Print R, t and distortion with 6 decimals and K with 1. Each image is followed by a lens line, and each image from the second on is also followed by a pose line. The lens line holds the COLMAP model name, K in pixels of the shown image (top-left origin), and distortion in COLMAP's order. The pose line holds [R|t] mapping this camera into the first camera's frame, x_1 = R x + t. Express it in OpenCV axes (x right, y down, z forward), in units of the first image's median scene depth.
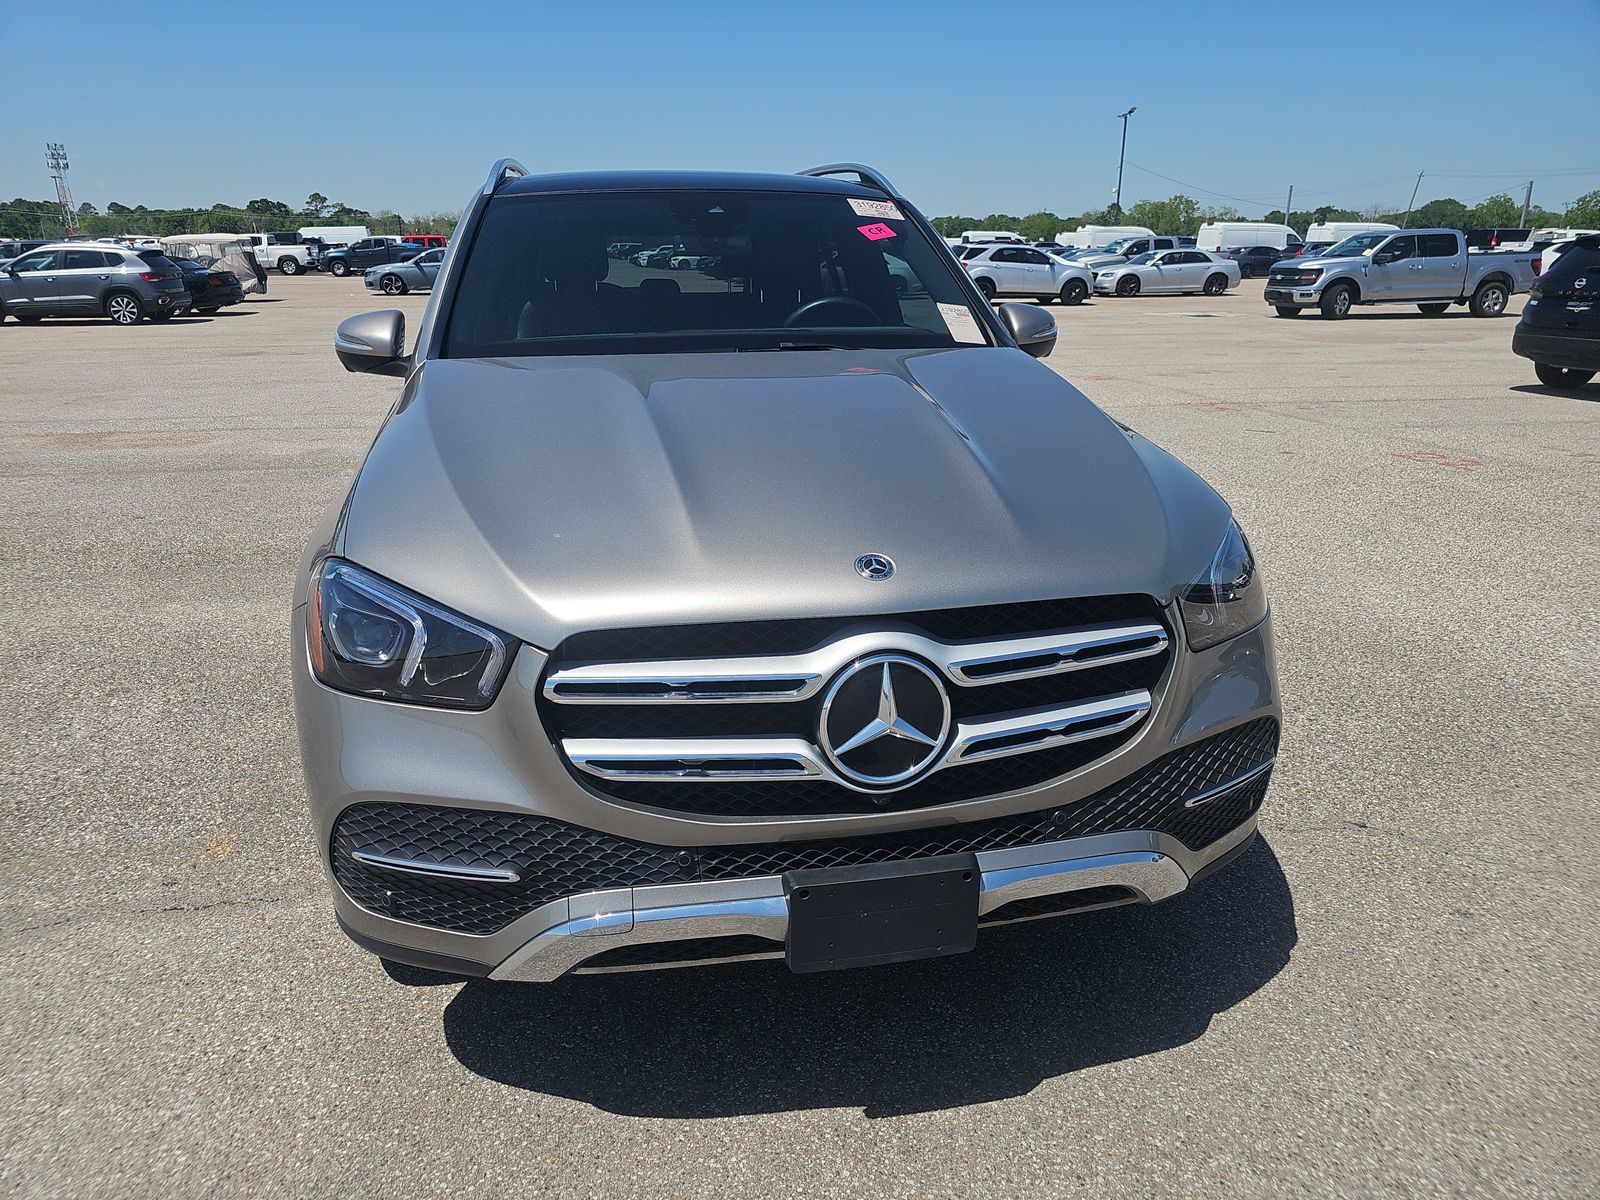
lens RADIAL K [[1054.7, 0, 798.7], [0, 1054.7, 642.7], [0, 0, 1]] dist [0.038826, -0.032189]
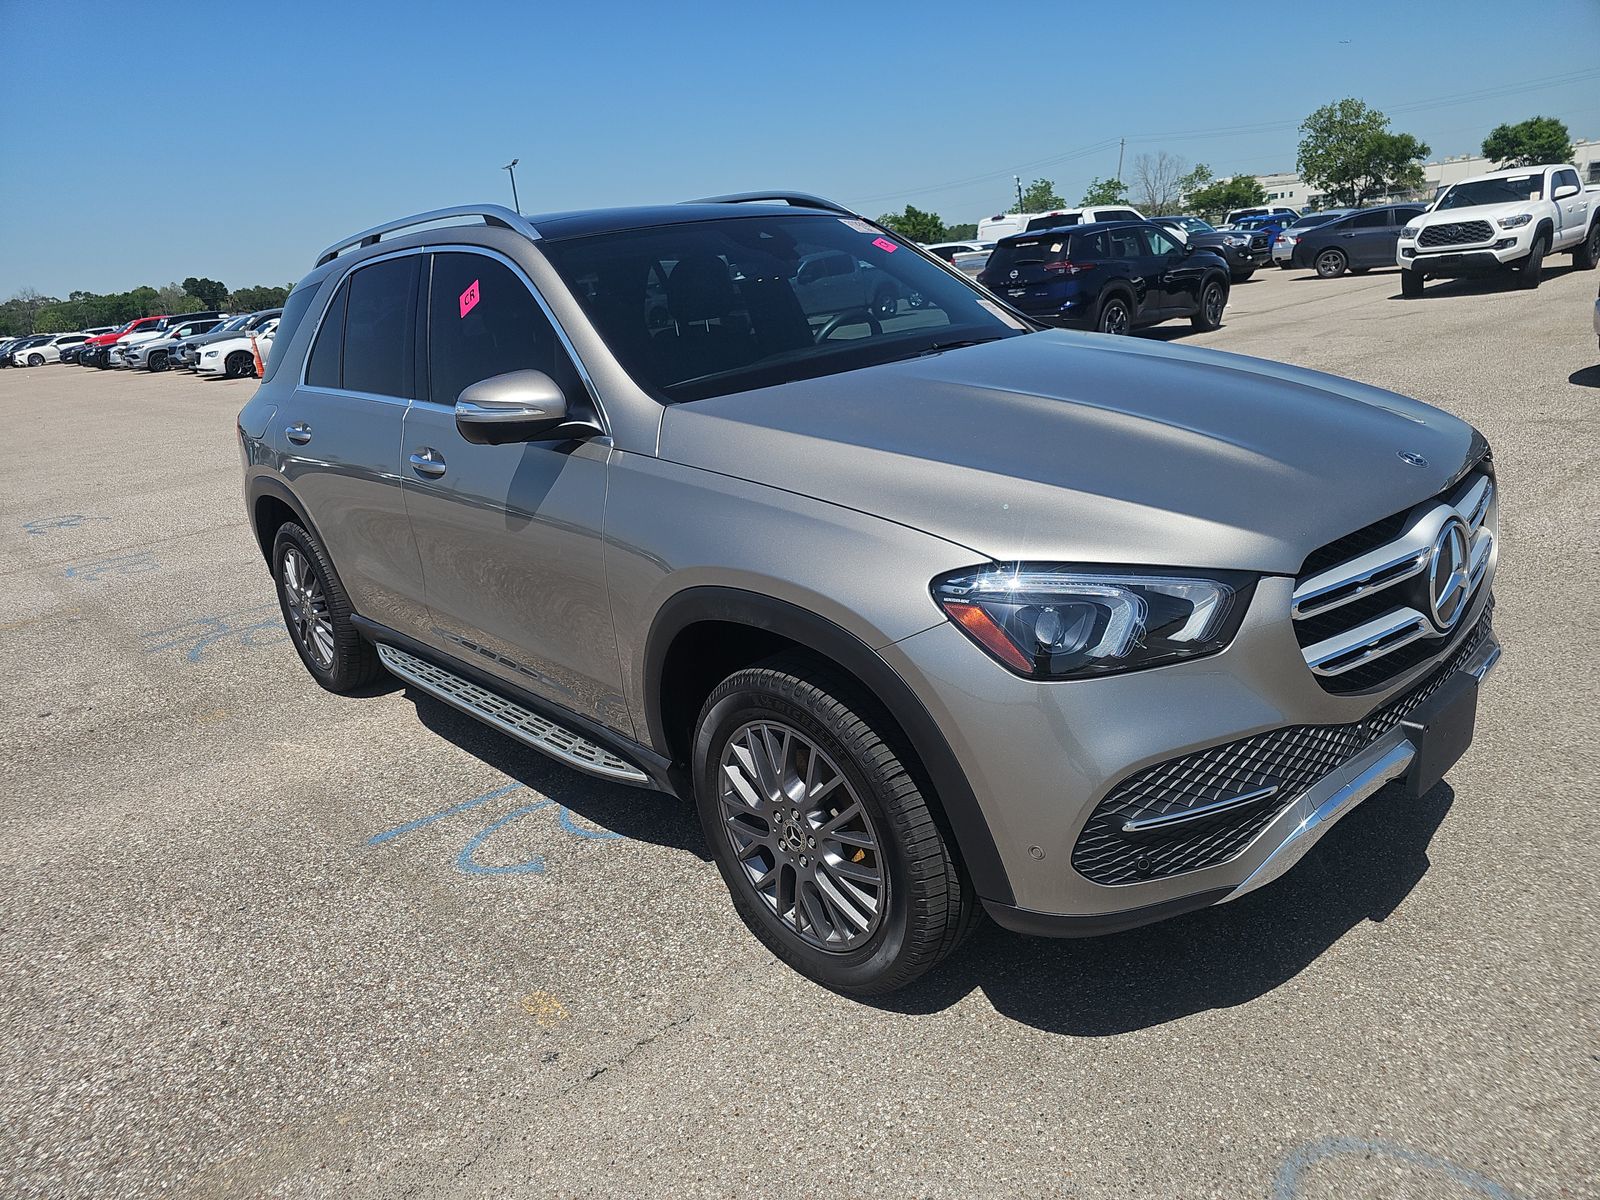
lens RADIAL K [[1054.7, 0, 798.7], [0, 1054.7, 642.7], [0, 0, 1]] dist [0.038826, -0.032189]
pose [[0.846644, -0.251467, 0.468998, -0.598982], [0.270678, 0.962282, 0.027322, -0.046442], [-0.458179, 0.103815, 0.882777, 0.114841]]
